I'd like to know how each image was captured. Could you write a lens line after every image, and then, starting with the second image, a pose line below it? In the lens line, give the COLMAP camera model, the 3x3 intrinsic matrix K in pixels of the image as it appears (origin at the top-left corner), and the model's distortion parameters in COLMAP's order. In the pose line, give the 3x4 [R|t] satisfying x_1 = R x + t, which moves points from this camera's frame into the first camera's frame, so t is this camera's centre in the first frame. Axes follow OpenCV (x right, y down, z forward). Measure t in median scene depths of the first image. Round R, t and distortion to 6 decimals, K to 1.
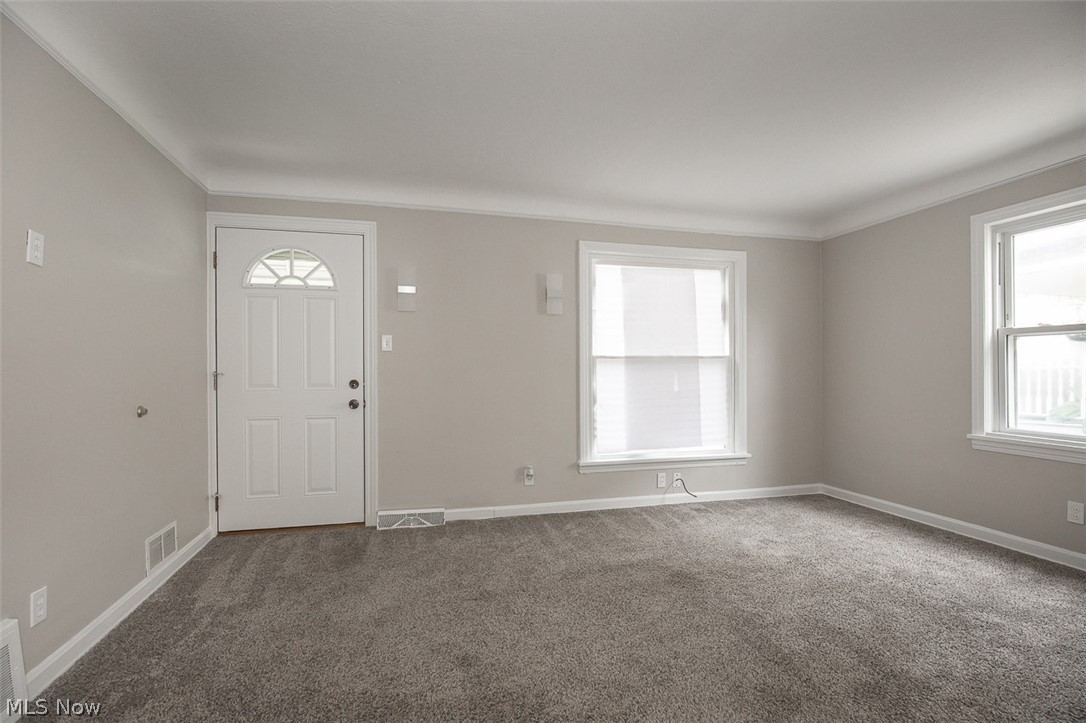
lens RADIAL K [[506.6, 0, 536.5], [0, 506.6, 365.8], [0, 0, 1]] dist [-0.004410, -0.000062]
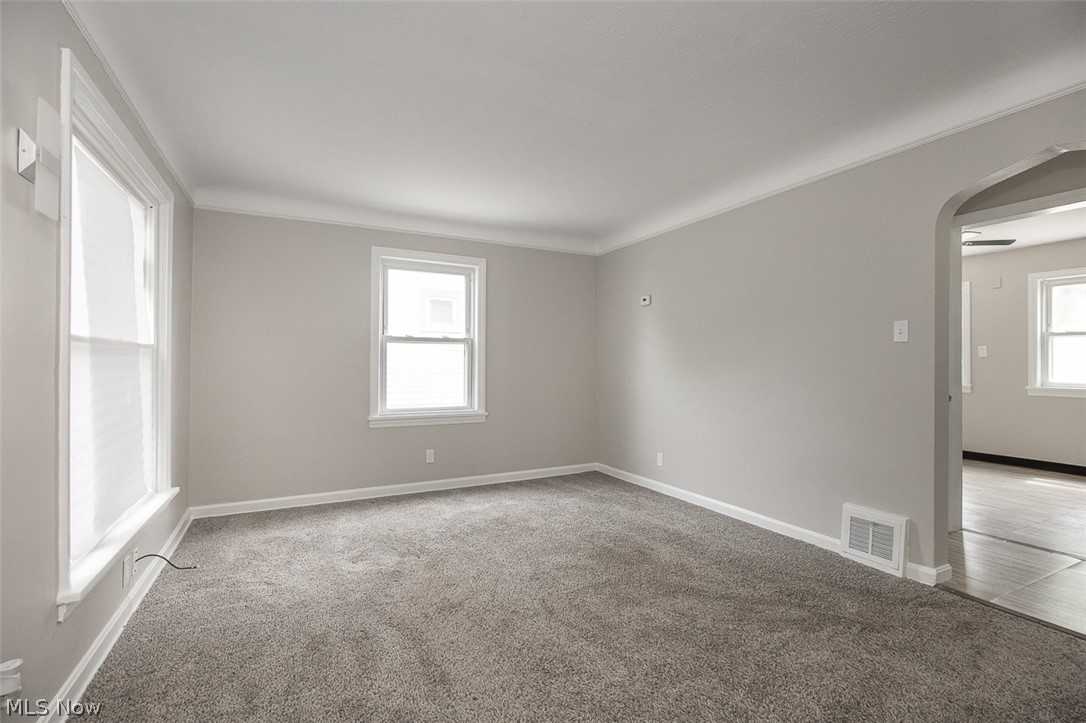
lens RADIAL K [[506.6, 0, 540.4], [0, 506.6, 360.6], [0, 0, 1]] dist [-0.004410, -0.000062]
pose [[-0.214469, 0.010580, 0.976673, -0.477186], [-0.003859, 0.999924, -0.011679, 0.007515], [-0.976723, -0.006274, -0.214412, 0.859153]]
